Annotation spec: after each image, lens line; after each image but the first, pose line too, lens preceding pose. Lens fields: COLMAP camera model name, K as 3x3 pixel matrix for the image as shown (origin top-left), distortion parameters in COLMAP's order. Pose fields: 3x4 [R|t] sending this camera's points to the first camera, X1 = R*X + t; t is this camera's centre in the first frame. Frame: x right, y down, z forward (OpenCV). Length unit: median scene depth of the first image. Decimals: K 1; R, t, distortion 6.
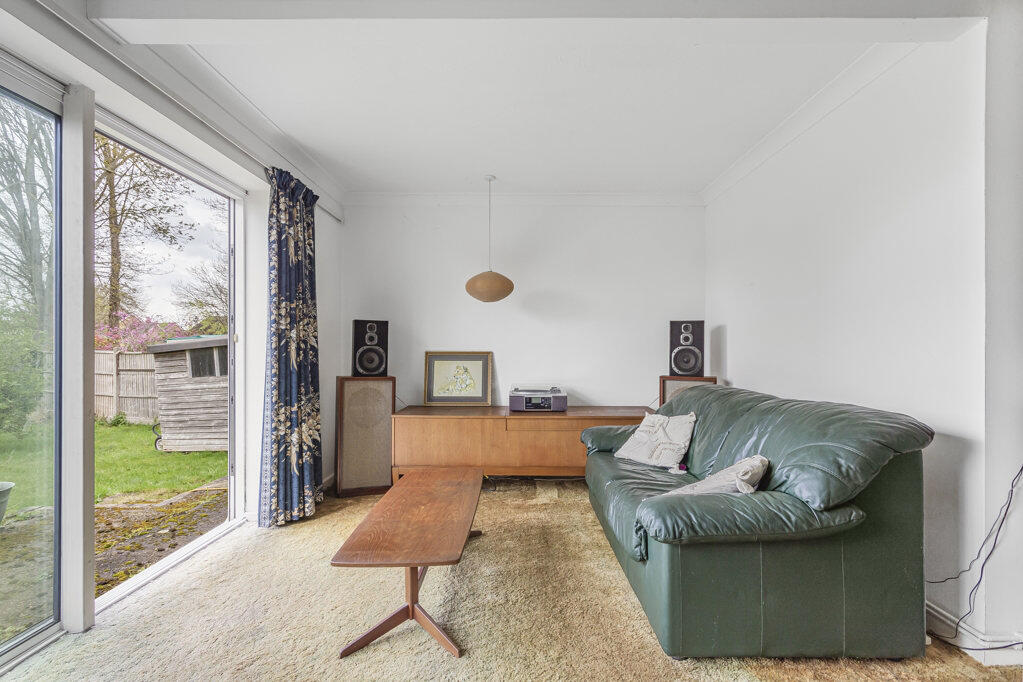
lens RADIAL K [[489.1, 0, 515.4], [0, 489.1, 337.0], [0, 0, 1]] dist [-0.001365, 0.000597]
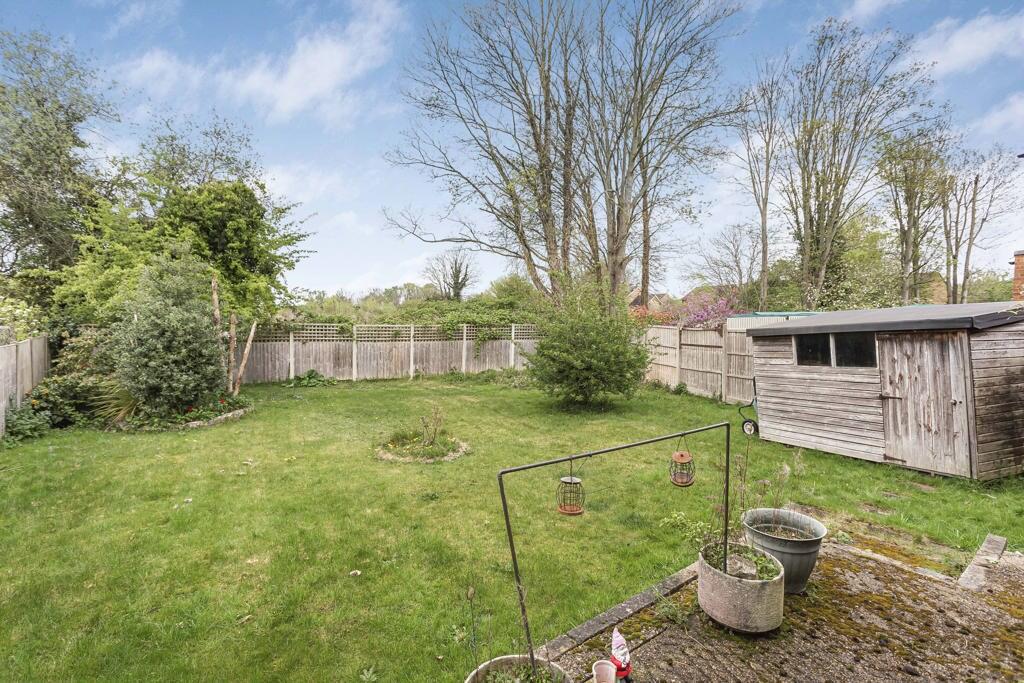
lens RADIAL K [[489.6, 0, 515.9], [0, 489.6, 337.5], [0, 0, 1]] dist [-0.001365, 0.000597]
pose [[0.622997, 0.038055, -0.781298, -0.279675], [0.014505, 0.998082, 0.060180, -0.030041], [0.782090, -0.048825, 0.621250, 0.033656]]
